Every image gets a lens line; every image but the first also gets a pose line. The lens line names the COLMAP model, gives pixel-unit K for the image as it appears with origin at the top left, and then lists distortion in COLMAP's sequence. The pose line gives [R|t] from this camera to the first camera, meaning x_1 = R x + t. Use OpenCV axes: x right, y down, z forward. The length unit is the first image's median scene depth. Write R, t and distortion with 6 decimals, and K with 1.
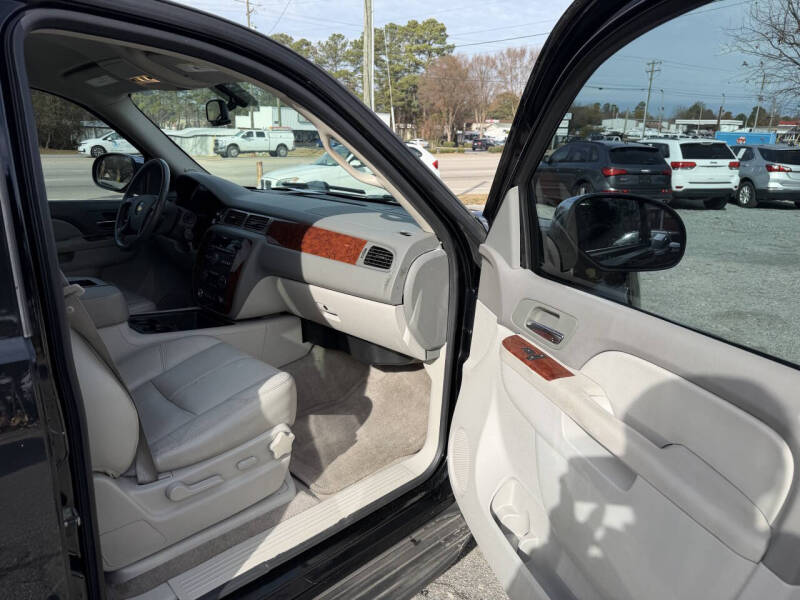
lens RADIAL K [[560.1, 0, 399.0], [0, 560.1, 296.8], [0, 0, 1]] dist [0.067262, -0.087081]
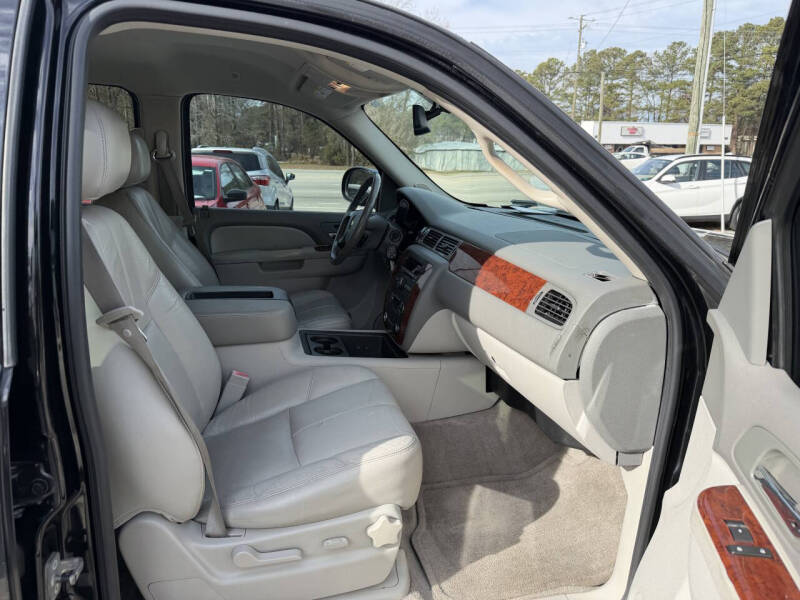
lens RADIAL K [[560.1, 0, 399.0], [0, 560.1, 296.8], [0, 0, 1]] dist [0.067262, -0.087081]
pose [[0.860848, 0.117019, -0.495224, 0.133240], [-0.131606, 0.991287, 0.005467, -0.055634], [0.491549, 0.060468, 0.868748, 0.259510]]
